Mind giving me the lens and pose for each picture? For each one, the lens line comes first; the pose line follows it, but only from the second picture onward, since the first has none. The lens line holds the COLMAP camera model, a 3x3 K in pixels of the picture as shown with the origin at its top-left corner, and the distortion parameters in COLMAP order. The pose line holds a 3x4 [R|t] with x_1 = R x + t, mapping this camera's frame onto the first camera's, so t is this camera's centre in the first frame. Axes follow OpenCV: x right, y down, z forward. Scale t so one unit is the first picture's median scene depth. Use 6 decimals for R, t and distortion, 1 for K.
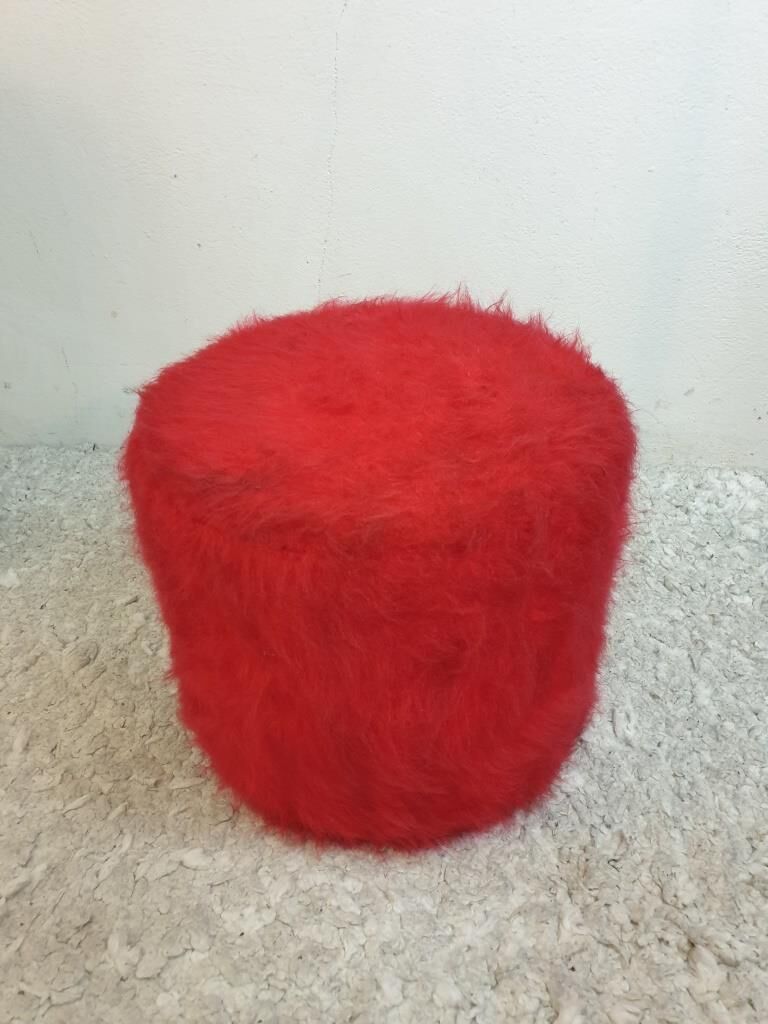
lens RADIAL K [[790.3, 0, 379.8], [0, 790.3, 519.4], [0, 0, 1]] dist [0.020926, 0.004309]
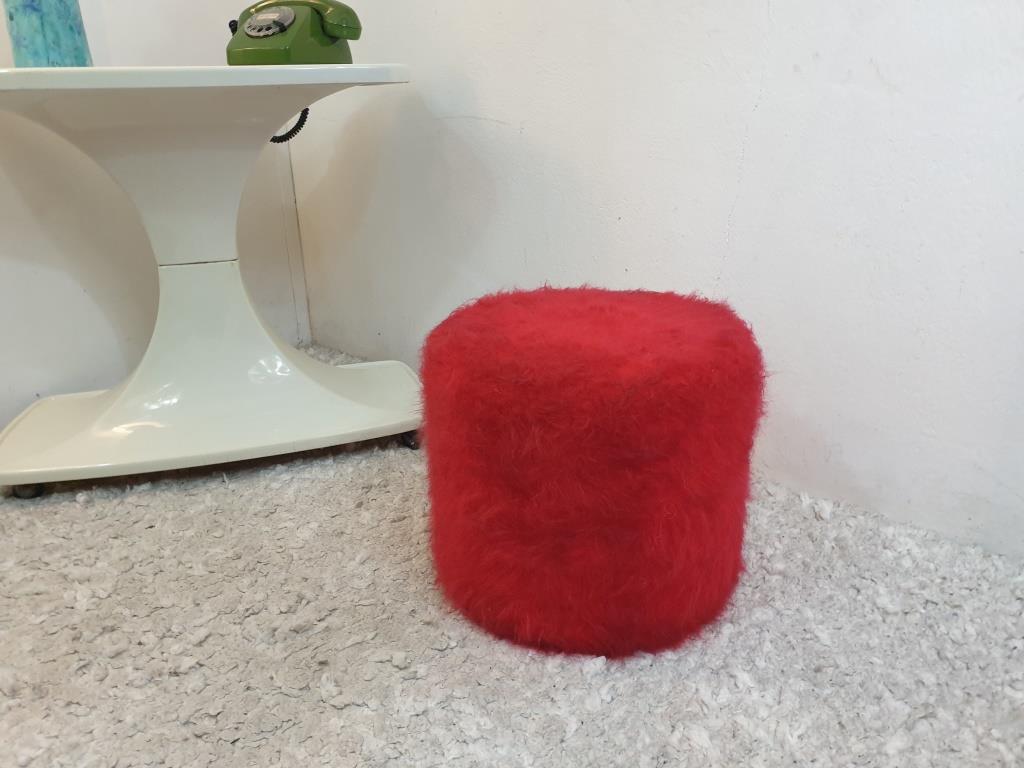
lens RADIAL K [[790.3, 0, 516.2], [0, 790.3, 389.6], [0, 0, 1]] dist [0.020926, 0.004309]
pose [[0.829196, 0.213253, -0.516679, 0.503384], [-0.321342, 0.938208, -0.128473, 0.099200], [0.457355, 0.272560, 0.846486, -0.182229]]
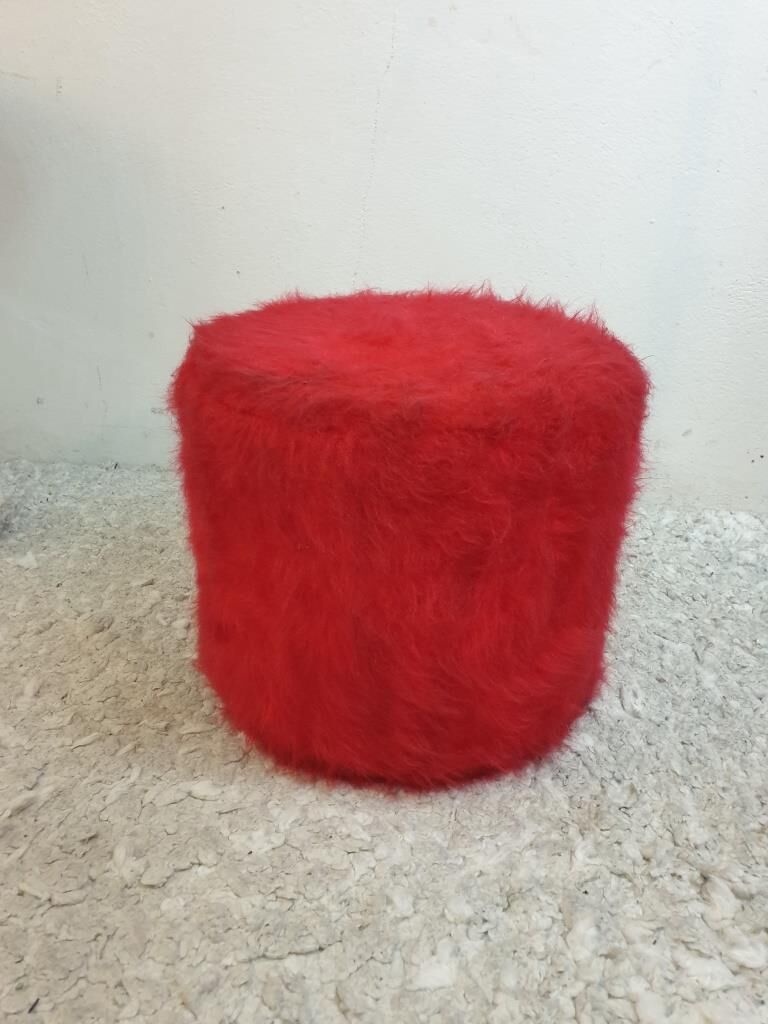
lens RADIAL K [[790.3, 0, 387.3], [0, 790.3, 514.5], [0, 0, 1]] dist [0.020926, 0.004309]
pose [[0.998499, 0.052344, 0.016103, -0.036767], [-0.049008, 0.985266, -0.163858, 0.229161], [-0.024442, 0.162823, 0.986353, -0.035179]]
